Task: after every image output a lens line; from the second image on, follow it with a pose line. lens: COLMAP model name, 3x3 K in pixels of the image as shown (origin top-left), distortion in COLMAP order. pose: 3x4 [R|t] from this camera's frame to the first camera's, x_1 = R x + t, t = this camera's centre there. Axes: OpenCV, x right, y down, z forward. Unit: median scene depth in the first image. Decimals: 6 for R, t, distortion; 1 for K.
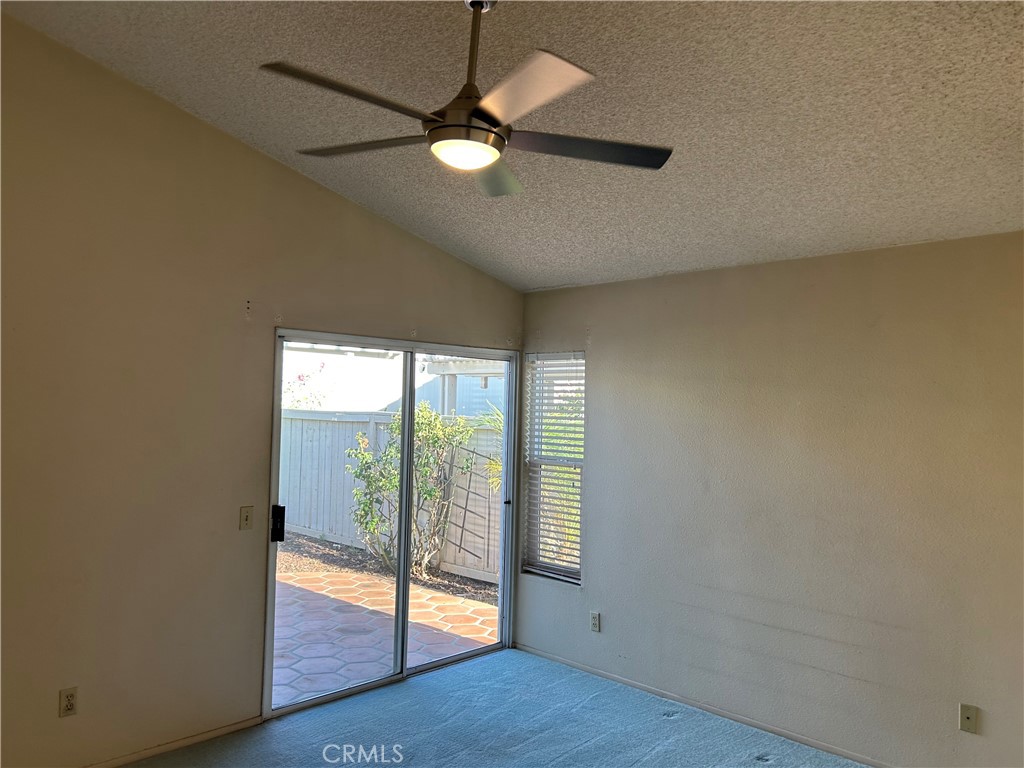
lens RADIAL K [[778.0, 0, 511.9], [0, 778.0, 387.6], [0, 0, 1]] dist [0.074445, -0.077791]
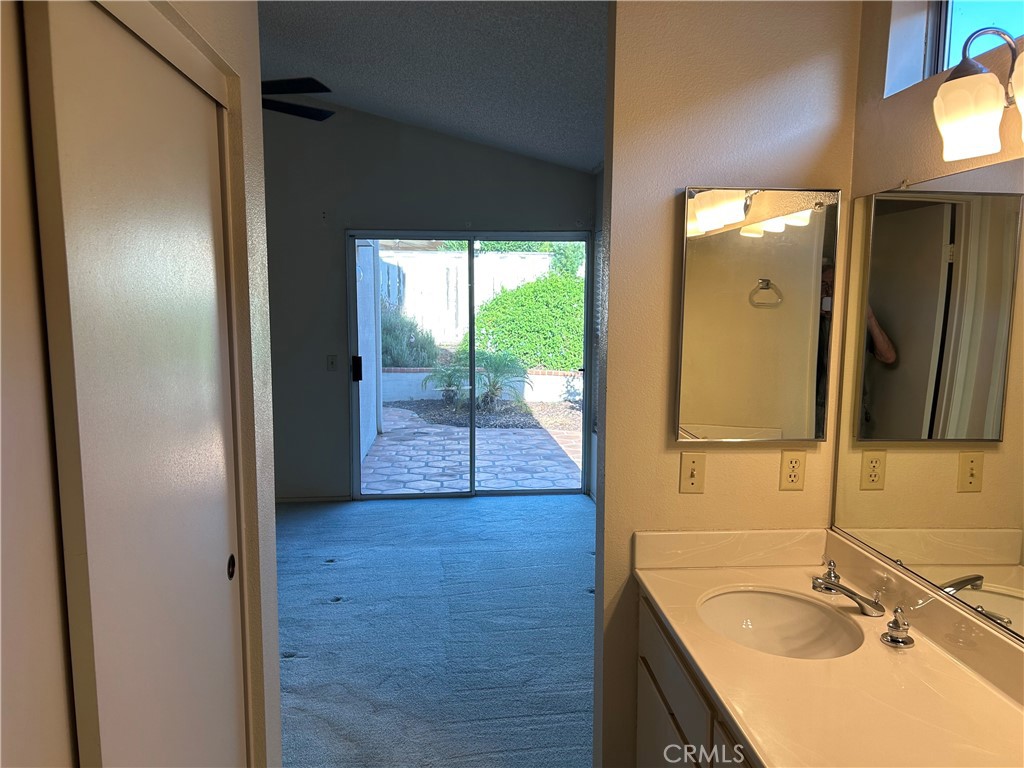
lens RADIAL K [[778.0, 0, 512.8], [0, 778.0, 382.9], [0, 0, 1]] dist [0.074445, -0.077791]
pose [[0.756193, 0.051168, -0.652345, 0.741871], [0.034590, 0.992418, 0.117939, 0.035294], [0.653434, -0.111749, 0.748690, 0.102657]]
